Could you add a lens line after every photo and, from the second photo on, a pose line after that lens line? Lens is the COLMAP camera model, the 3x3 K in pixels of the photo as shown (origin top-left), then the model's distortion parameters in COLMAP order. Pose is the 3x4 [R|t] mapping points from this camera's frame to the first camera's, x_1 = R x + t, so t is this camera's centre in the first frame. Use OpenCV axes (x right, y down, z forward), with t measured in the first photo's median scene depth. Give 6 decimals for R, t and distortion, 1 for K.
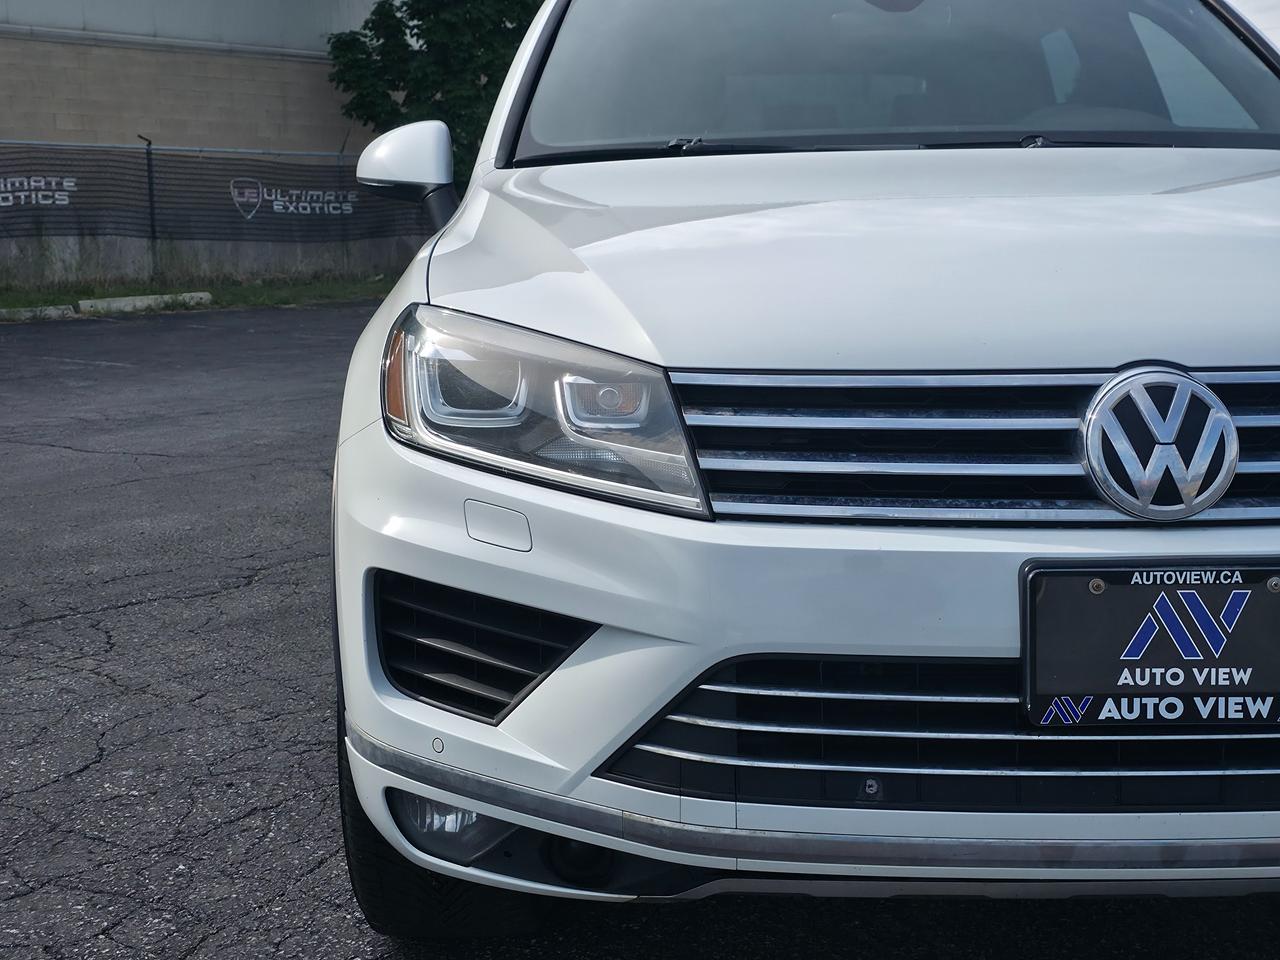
lens RADIAL K [[1709.3, 0, 636.8], [0, 1709.3, 474.5], [0, 0, 1]] dist [0.020741, 0.000000]
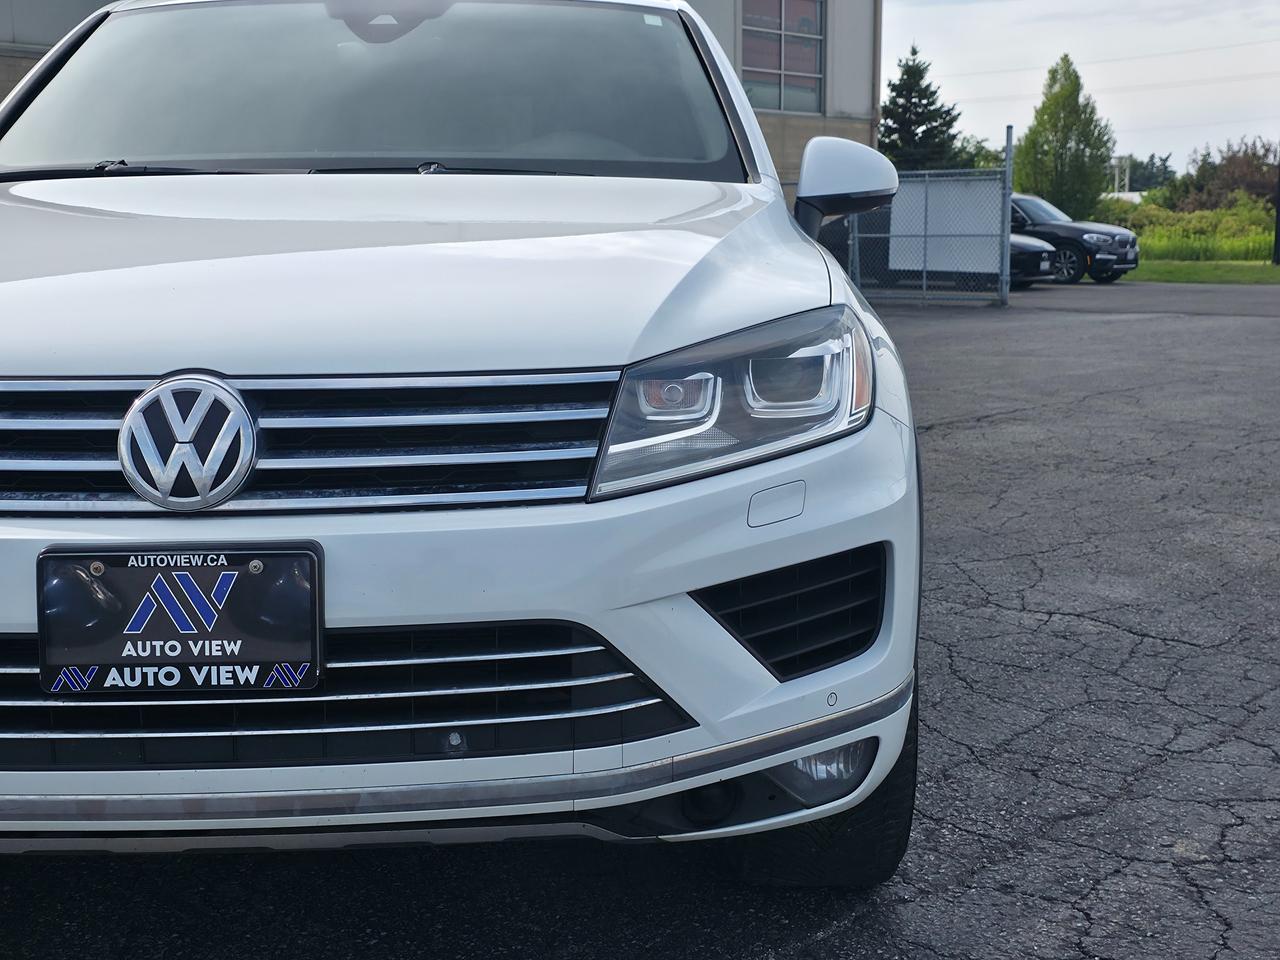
lens RADIAL K [[1709.3, 0, 642.5], [0, 1709.3, 485.3], [0, 0, 1]] dist [0.020741, 0.000000]
pose [[0.998565, 0.001663, 0.053534, 0.562985], [-0.001580, 0.999997, -0.001600, 0.011553], [-0.053537, 0.001513, 0.998565, -0.145598]]
